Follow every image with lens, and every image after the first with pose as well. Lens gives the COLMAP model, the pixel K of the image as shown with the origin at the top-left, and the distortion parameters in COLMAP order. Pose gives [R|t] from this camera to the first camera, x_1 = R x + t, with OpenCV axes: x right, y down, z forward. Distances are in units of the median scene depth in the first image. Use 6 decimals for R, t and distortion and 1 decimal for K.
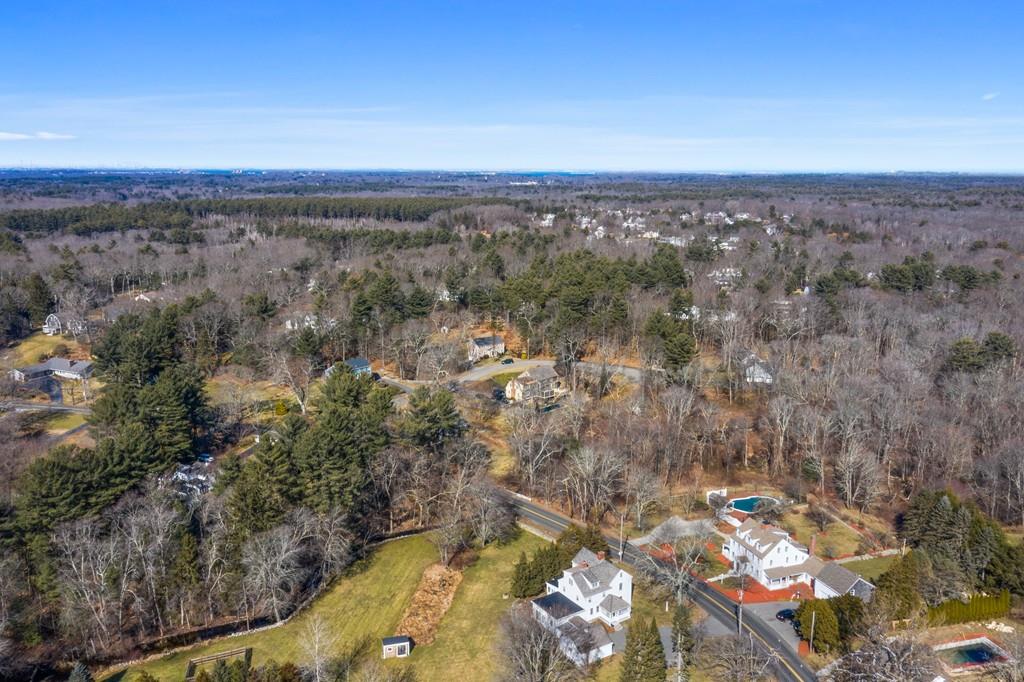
lens RADIAL K [[818.4, 0, 509.6], [0, 818.4, 335.9], [0, 0, 1]] dist [0.001337, 0.008324]
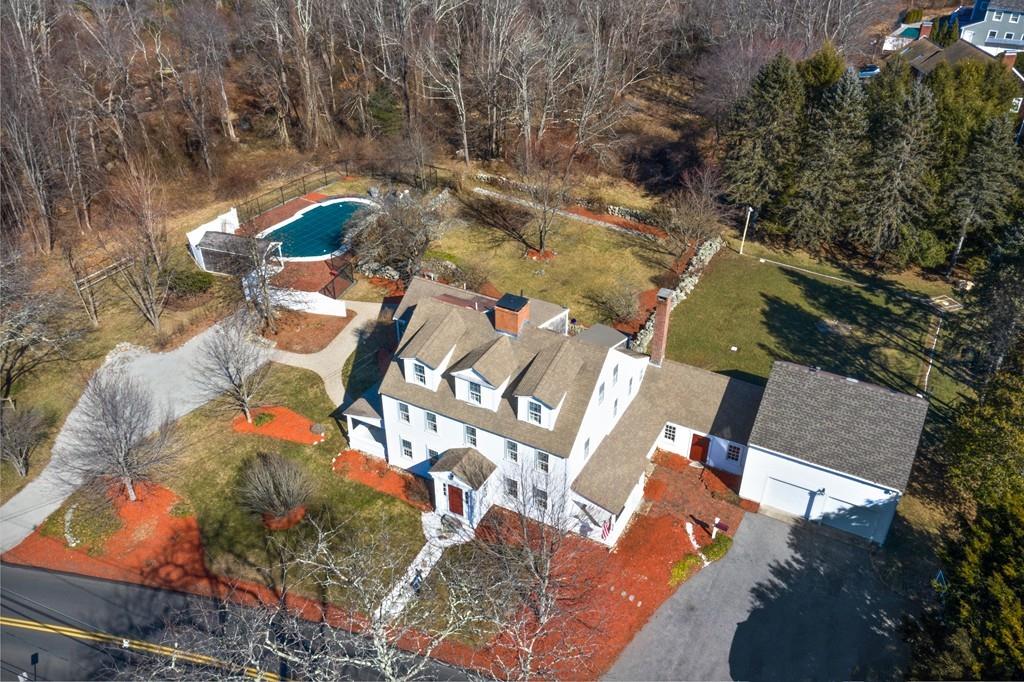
lens RADIAL K [[818.4, 0, 509.6], [0, 818.4, 337.2], [0, 0, 1]] dist [0.001337, 0.008324]
pose [[0.740279, -0.372023, 0.559988, 0.148888], [0.138425, 0.899440, 0.414544, 0.118363], [-0.657895, -0.229362, 0.717333, 0.728646]]
